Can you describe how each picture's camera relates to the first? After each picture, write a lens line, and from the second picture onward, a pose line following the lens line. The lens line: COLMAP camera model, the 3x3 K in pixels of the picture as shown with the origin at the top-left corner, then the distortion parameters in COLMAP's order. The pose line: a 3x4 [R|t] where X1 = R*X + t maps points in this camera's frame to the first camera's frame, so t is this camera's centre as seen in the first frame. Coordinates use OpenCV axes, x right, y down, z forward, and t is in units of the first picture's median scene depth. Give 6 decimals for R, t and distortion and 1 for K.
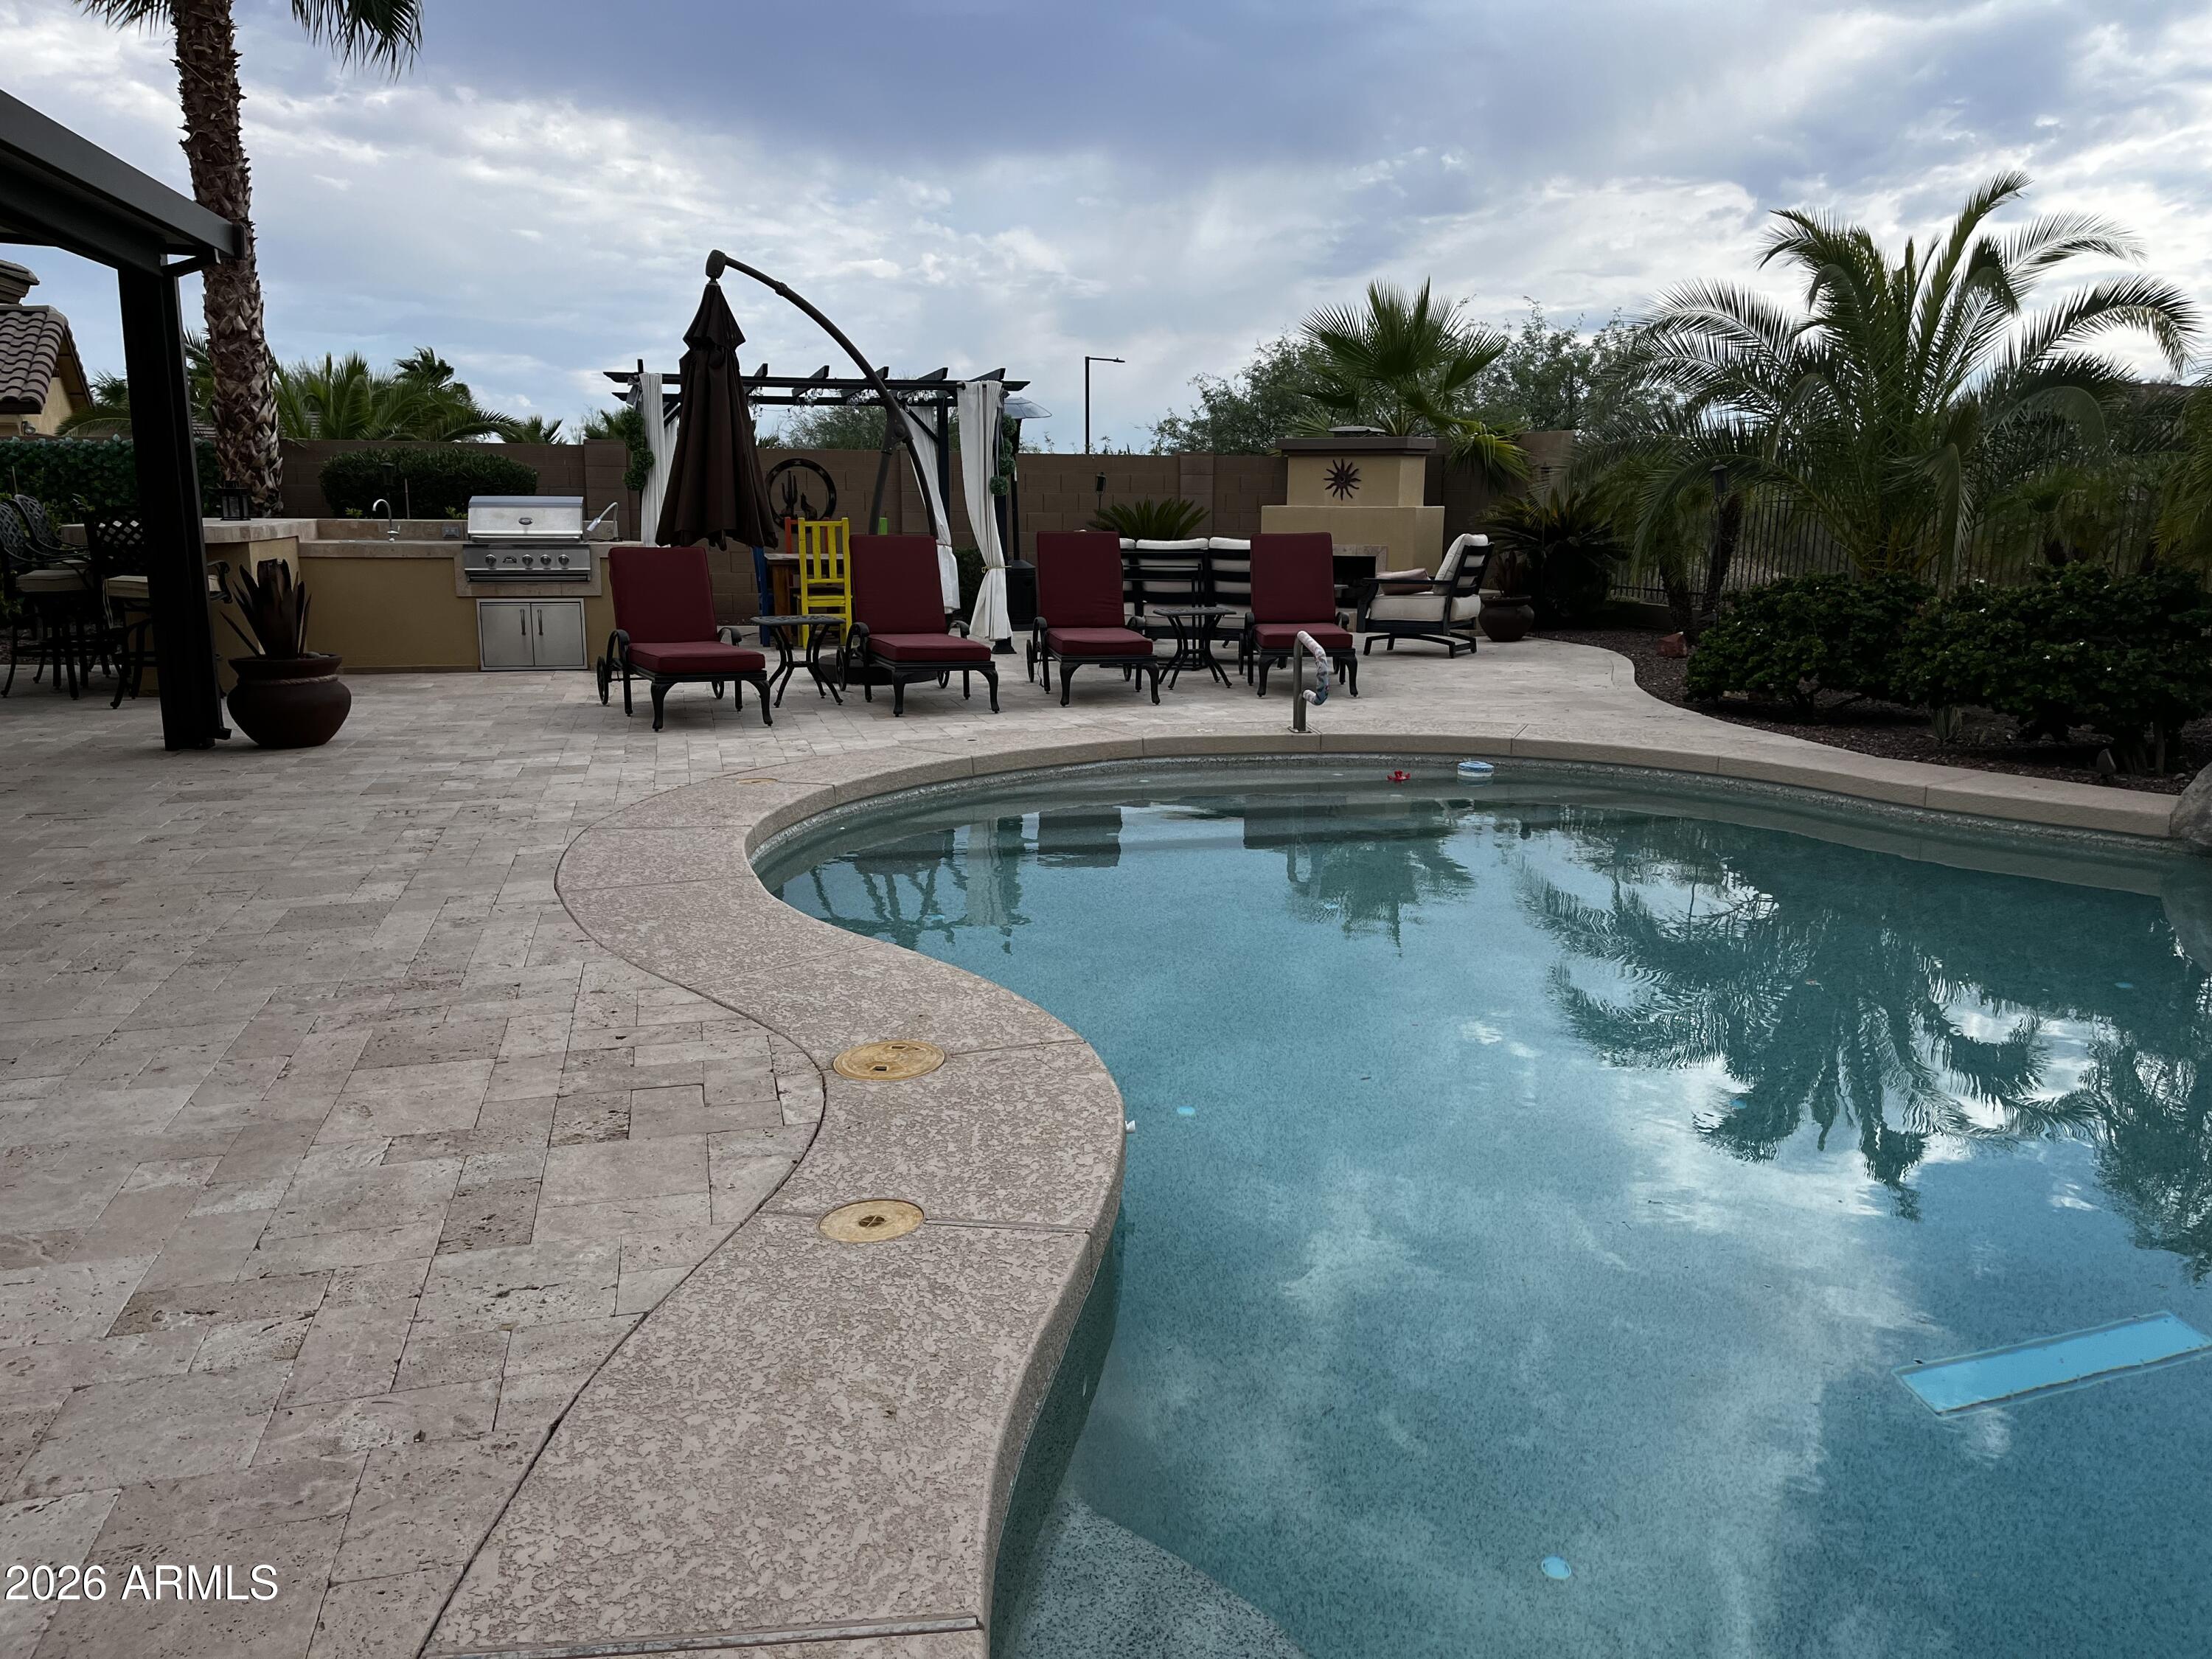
lens RADIAL K [[1680.0, 0, 1126.1], [0, 1680.0, 823.4], [0, 0, 1]] dist [0.088283, -0.123931]
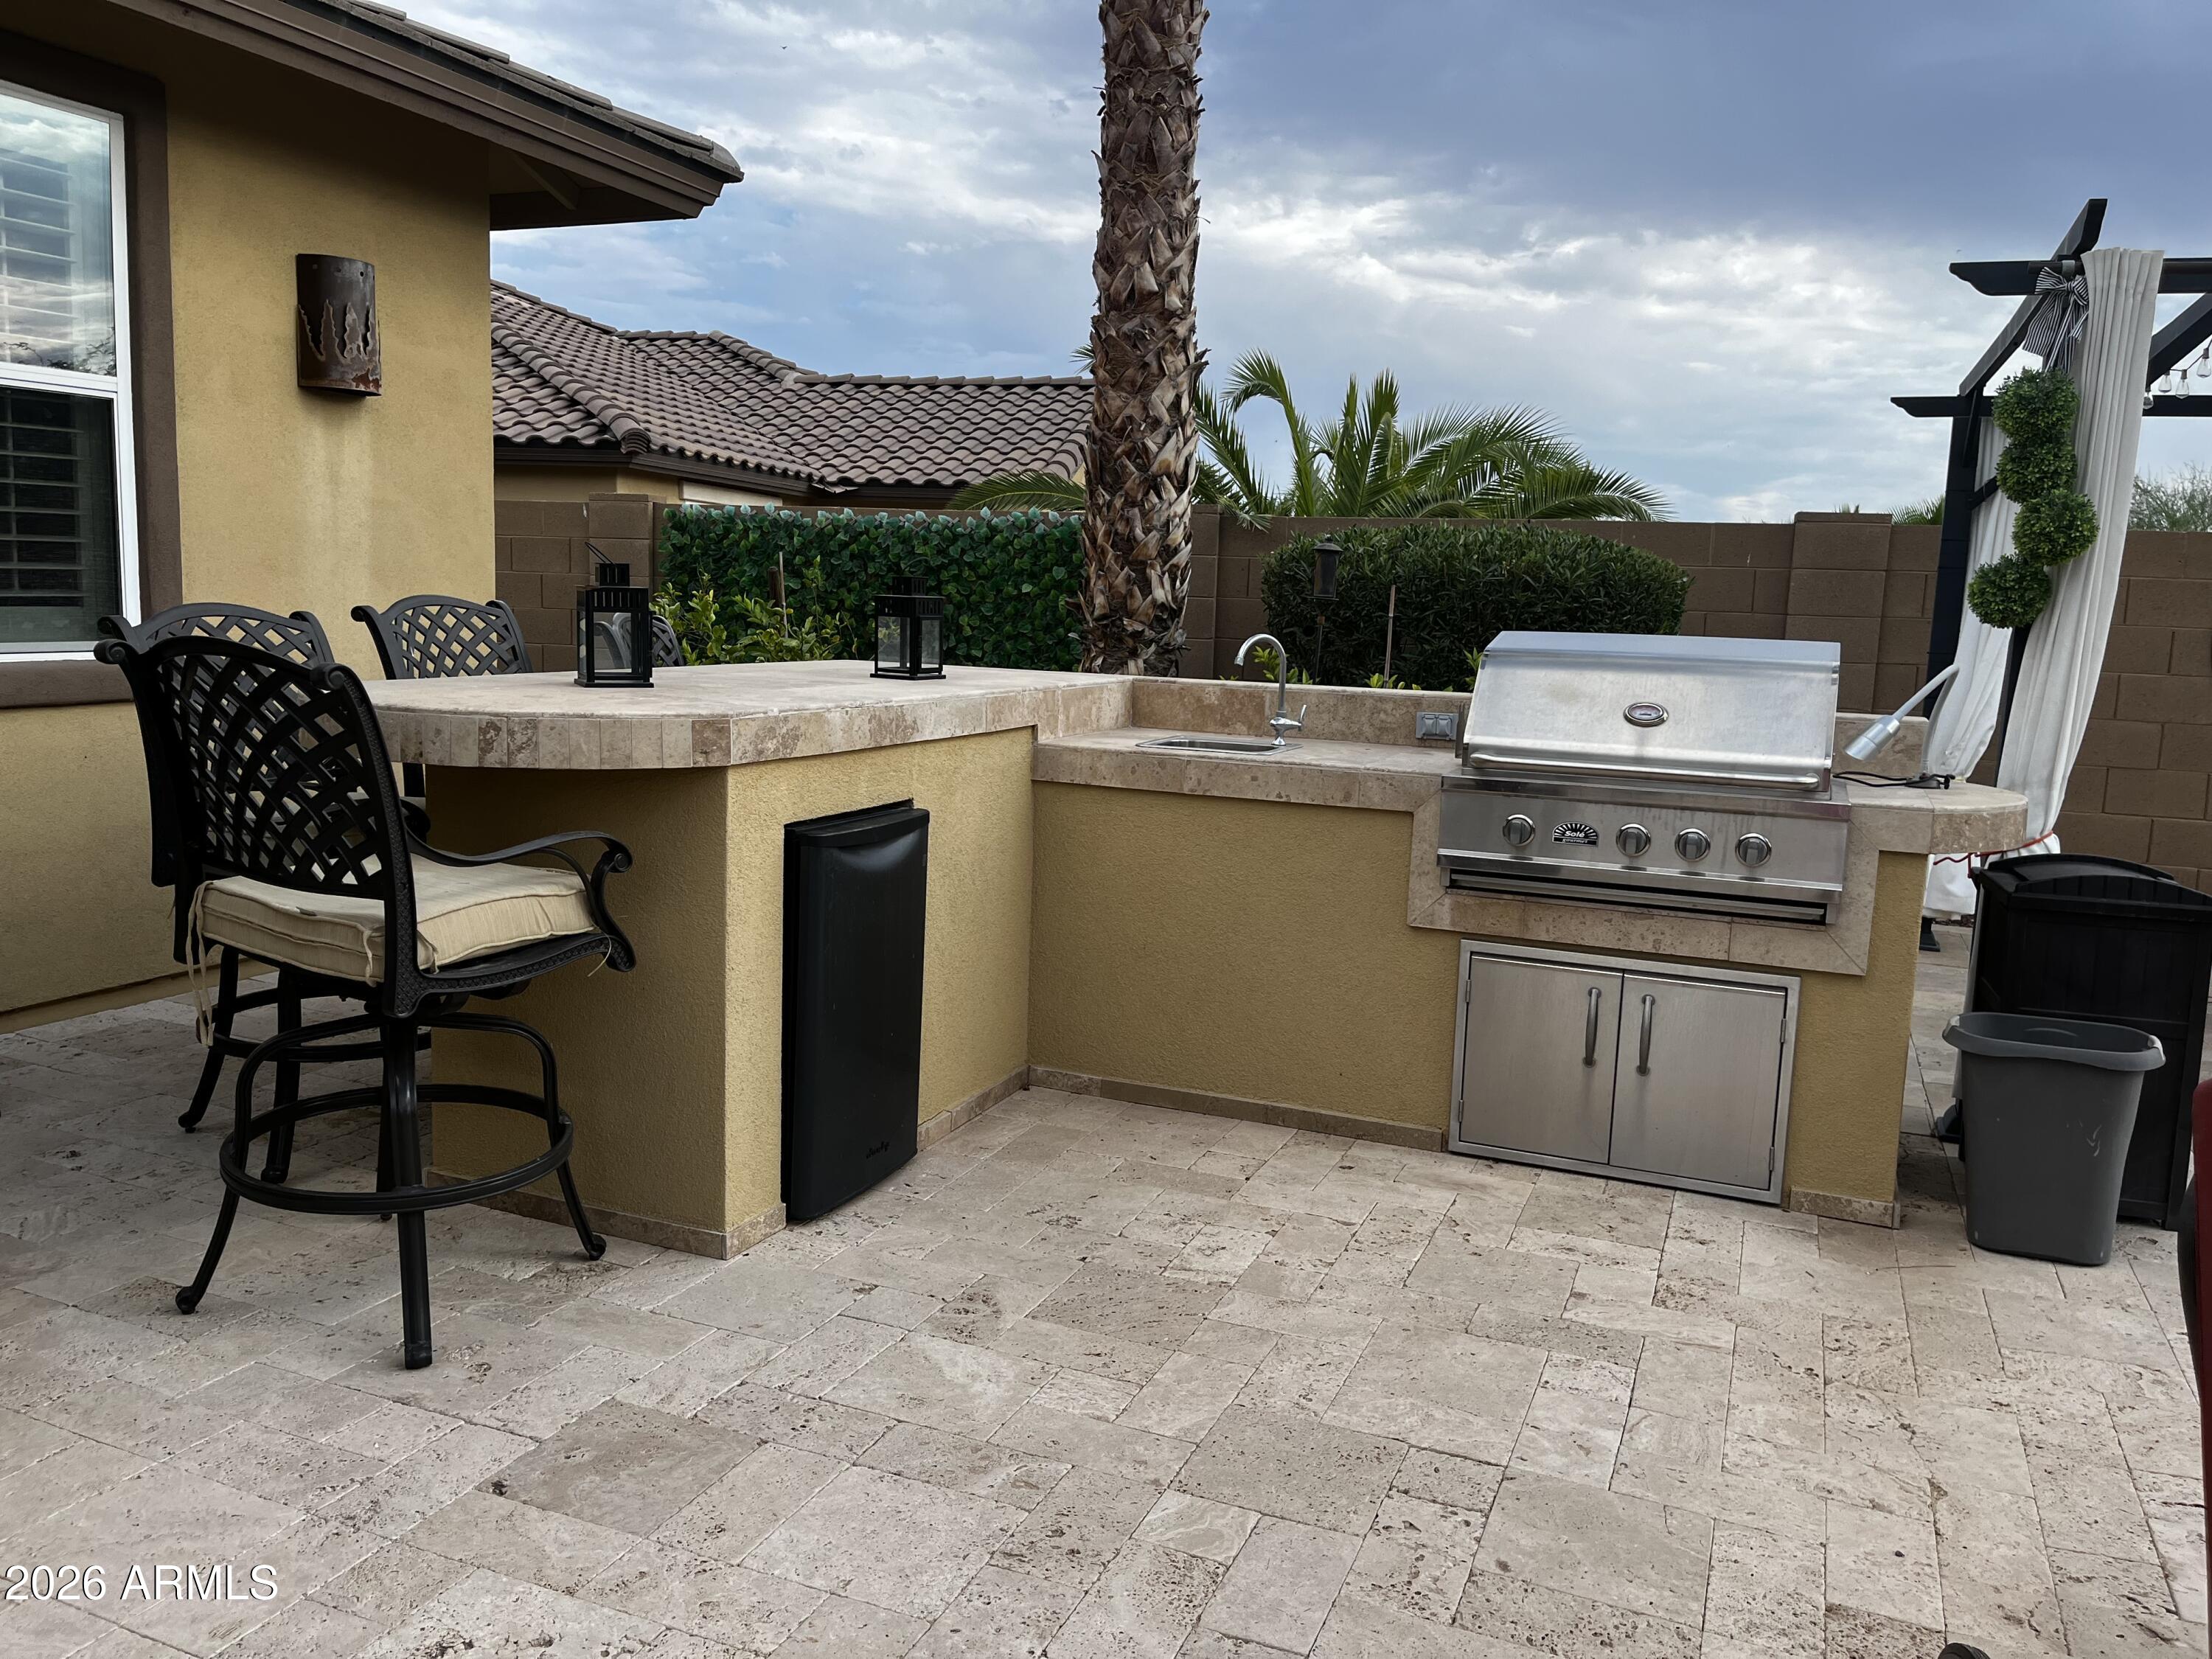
lens RADIAL K [[1680.0, 0, 1126.1], [0, 1680.0, 823.4], [0, 0, 1]] dist [0.088283, -0.123931]
pose [[0.806173, 0.100618, -0.583062, -0.213744], [-0.143306, 0.989299, -0.027420, -0.117570], [0.574063, 0.105662, 0.811965, 0.600987]]
